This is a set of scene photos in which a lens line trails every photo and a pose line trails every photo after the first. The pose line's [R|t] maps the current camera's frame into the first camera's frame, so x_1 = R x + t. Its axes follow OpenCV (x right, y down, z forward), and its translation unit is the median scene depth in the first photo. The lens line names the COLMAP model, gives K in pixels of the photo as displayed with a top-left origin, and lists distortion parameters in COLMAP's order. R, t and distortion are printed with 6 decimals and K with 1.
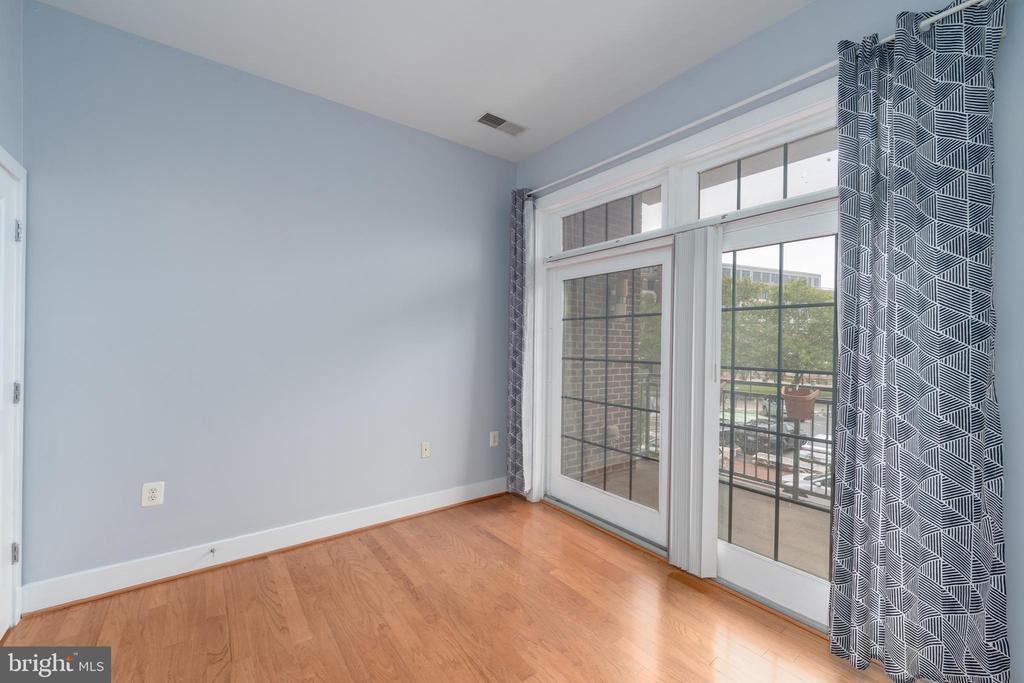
lens RADIAL K [[417.2, 0, 515.7], [0, 417.2, 345.3], [0, 0, 1]] dist [-0.001155, -0.000242]
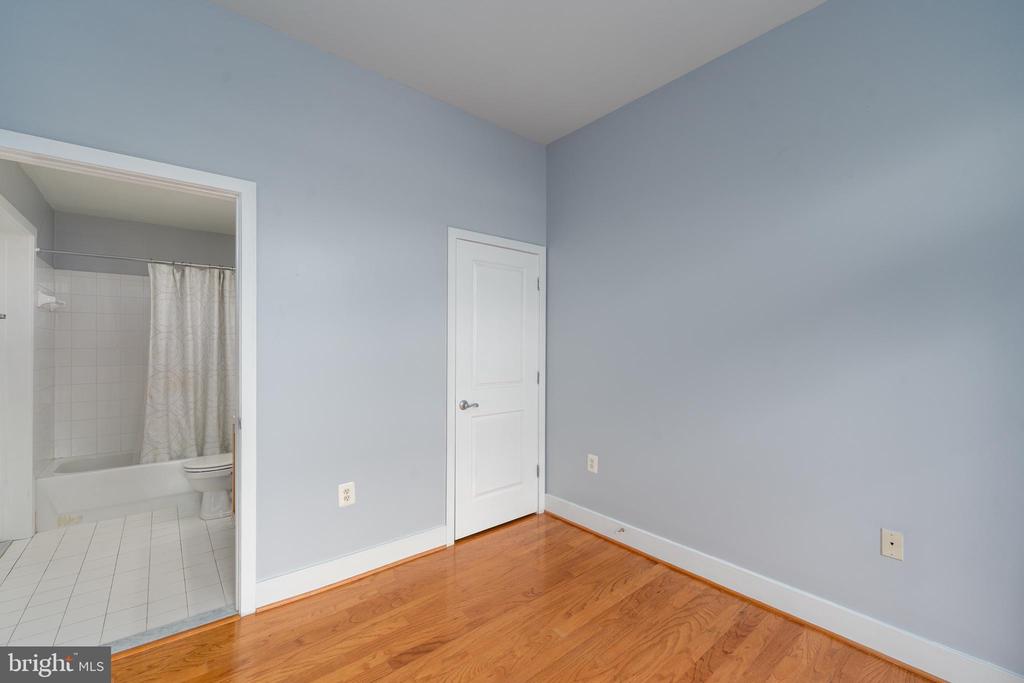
lens RADIAL K [[417.2, 0, 515.7], [0, 417.2, 345.3], [0, 0, 1]] dist [-0.001155, -0.000242]
pose [[0.050590, -0.011808, -0.998650, 0.433843], [-0.006744, 0.999903, -0.012165, -0.001437], [0.998697, 0.007350, 0.050505, 0.666830]]
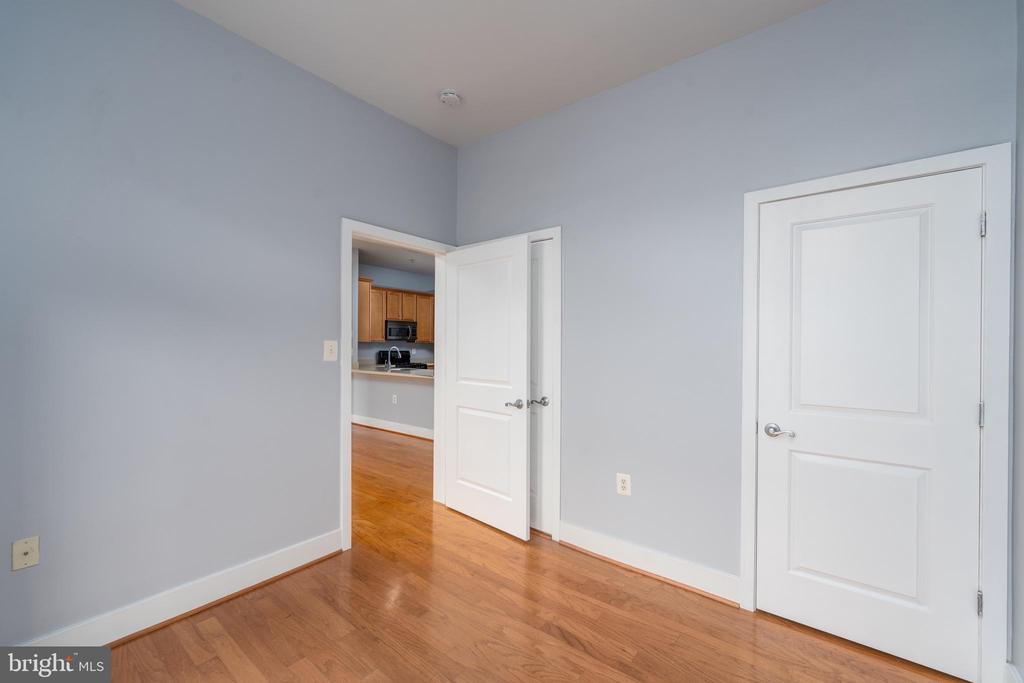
lens RADIAL K [[417.2, 0, 515.7], [0, 417.2, 345.3], [0, 0, 1]] dist [-0.001155, -0.000242]
pose [[-0.965861, -0.022587, -0.258075, -0.042203], [-0.024306, 0.999699, 0.003471, -0.010159], [0.257919, 0.009625, -0.966119, 1.291176]]
